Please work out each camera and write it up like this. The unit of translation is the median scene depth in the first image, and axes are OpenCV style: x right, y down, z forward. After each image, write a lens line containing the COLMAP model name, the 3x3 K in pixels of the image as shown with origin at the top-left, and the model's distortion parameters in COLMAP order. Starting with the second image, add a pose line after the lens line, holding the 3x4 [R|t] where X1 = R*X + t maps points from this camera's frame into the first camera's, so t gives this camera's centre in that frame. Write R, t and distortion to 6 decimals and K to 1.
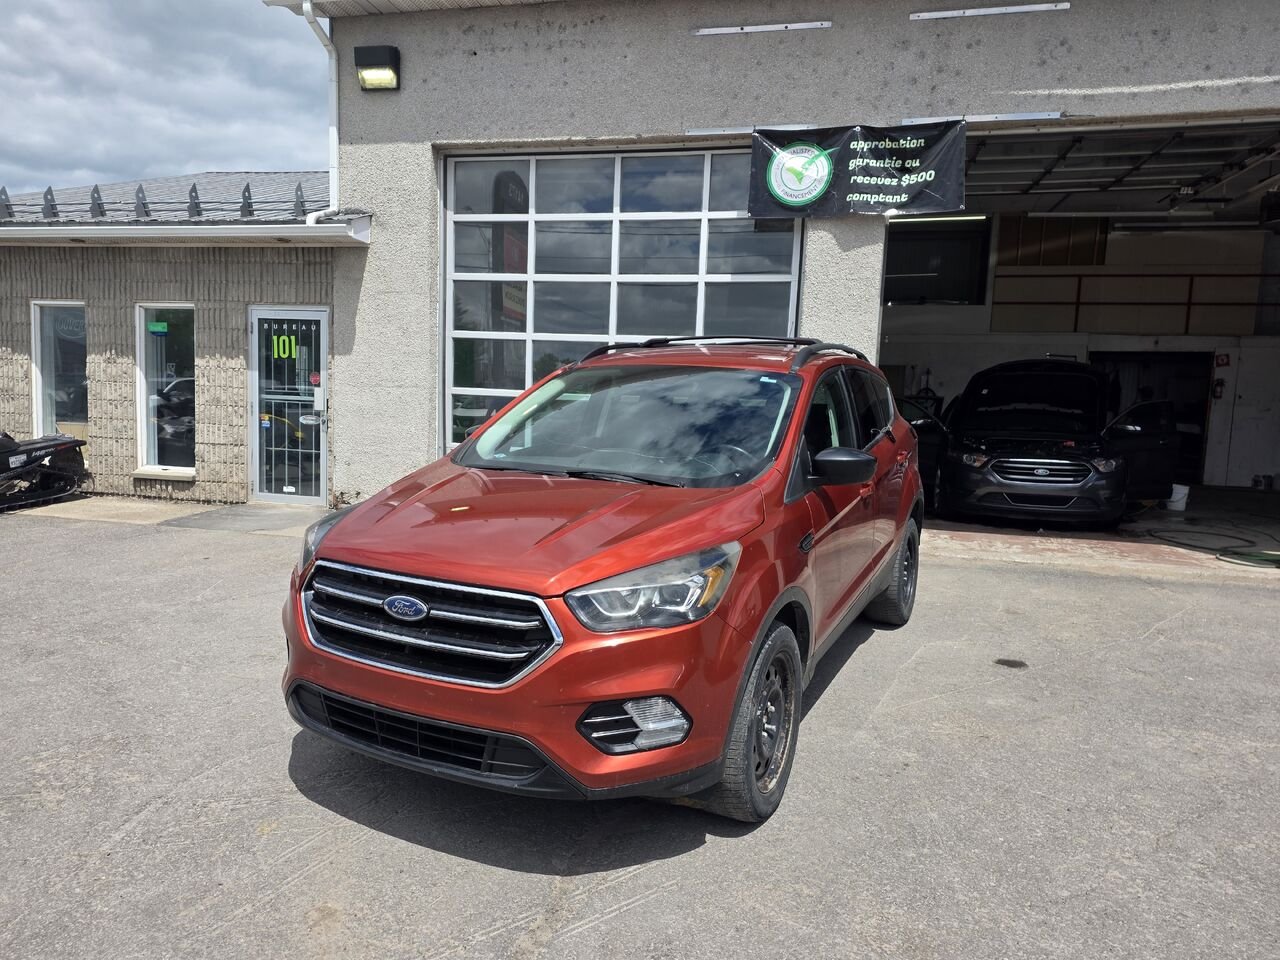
lens RADIAL K [[842.2, 0, 624.7], [0, 842.2, 485.6], [0, 0, 1]] dist [0.048811, -0.030004]
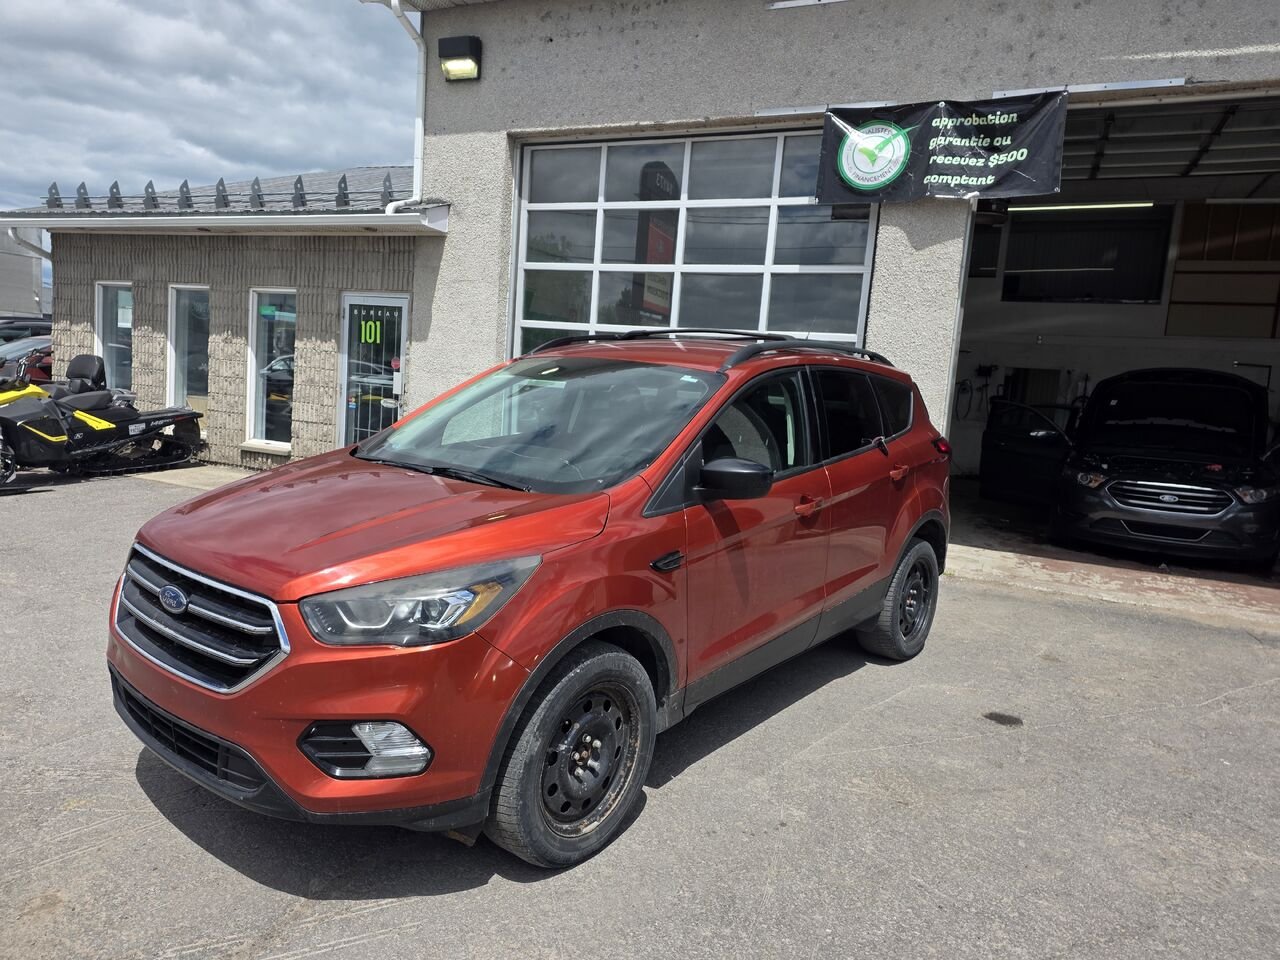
lens RADIAL K [[842.2, 0, 624.8], [0, 842.2, 483.8], [0, 0, 1]] dist [0.048811, -0.030004]
pose [[0.978804, 0.060526, -0.195650, 0.145487], [-0.059426, 0.998167, 0.011491, -0.009531], [0.195987, 0.000379, 0.980606, 0.050636]]
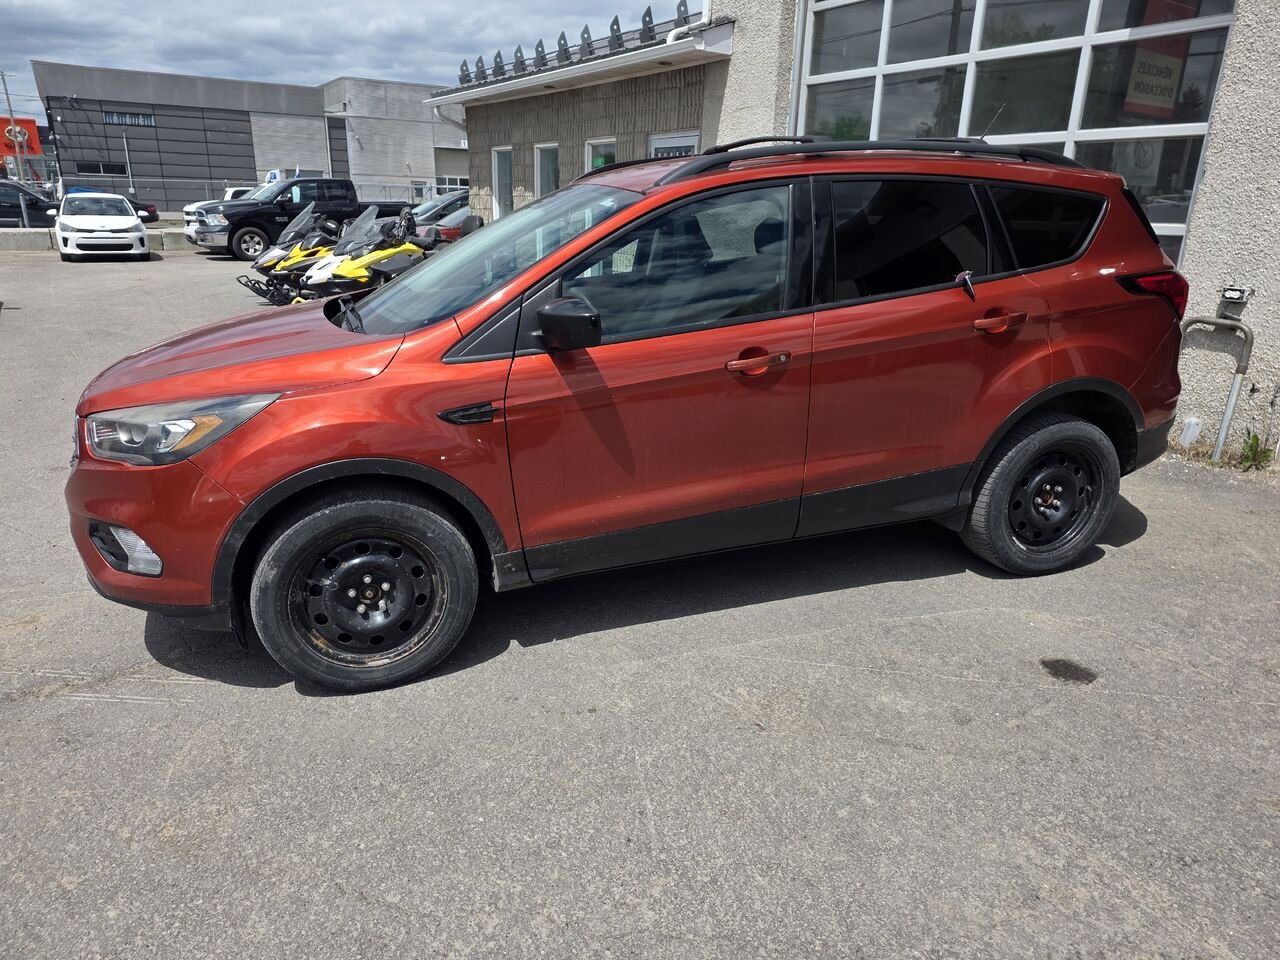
lens RADIAL K [[842.2, 0, 620.6], [0, 842.2, 479.9], [0, 0, 1]] dist [0.048811, -0.030004]
pose [[0.724742, 0.194634, -0.660959, 0.374388], [-0.066785, 0.974600, 0.213763, -0.022884], [0.685776, -0.110781, 0.719332, 0.215782]]
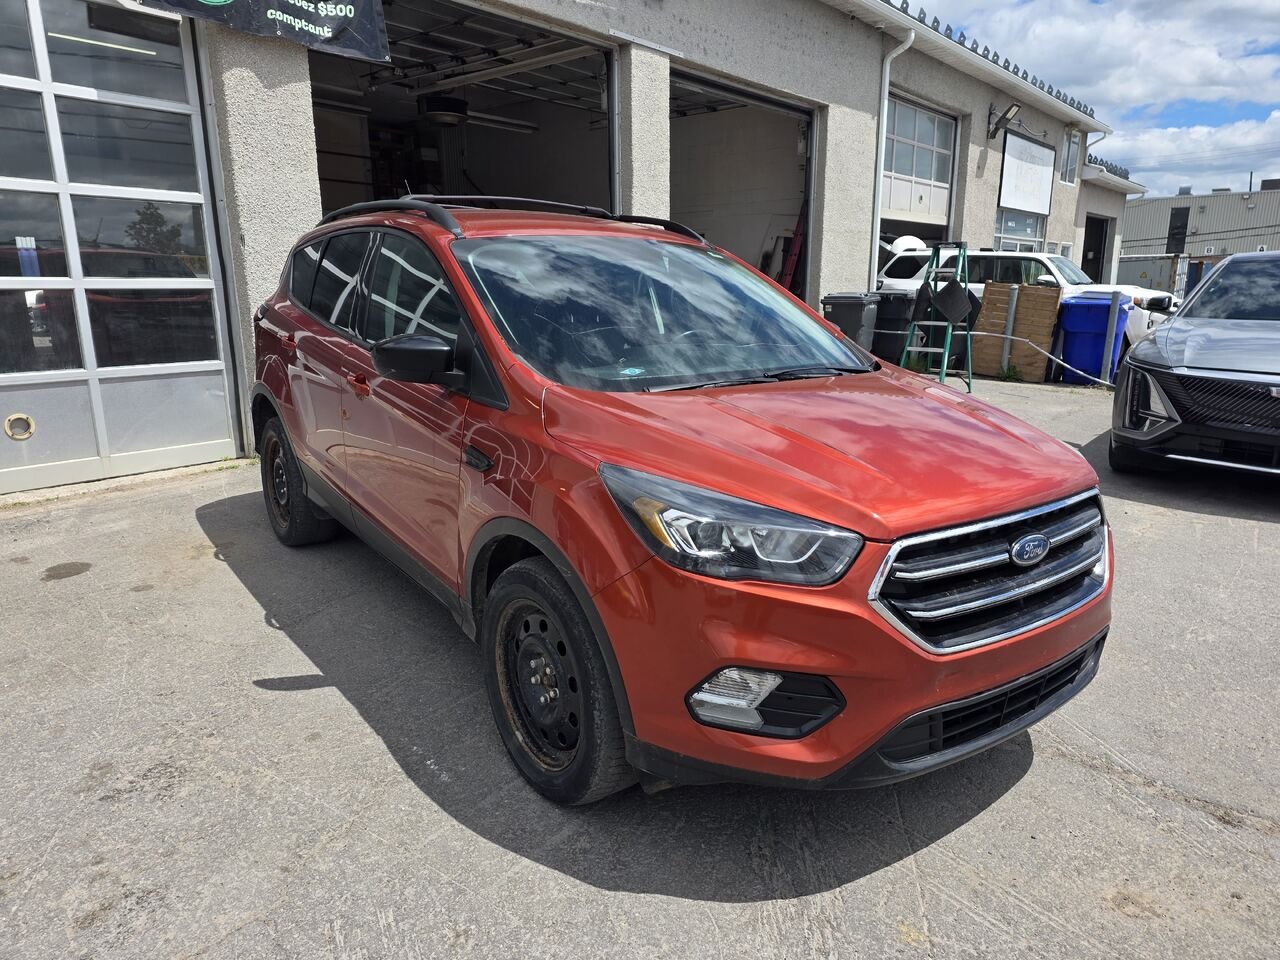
lens RADIAL K [[842.2, 0, 639.0], [0, 842.2, 492.1], [0, 0, 1]] dist [0.048811, -0.030004]
pose [[0.438091, -0.248712, 0.863839, -0.379020], [0.114664, 0.968575, 0.220716, -0.044592], [-0.891587, 0.002358, 0.452843, 0.328858]]
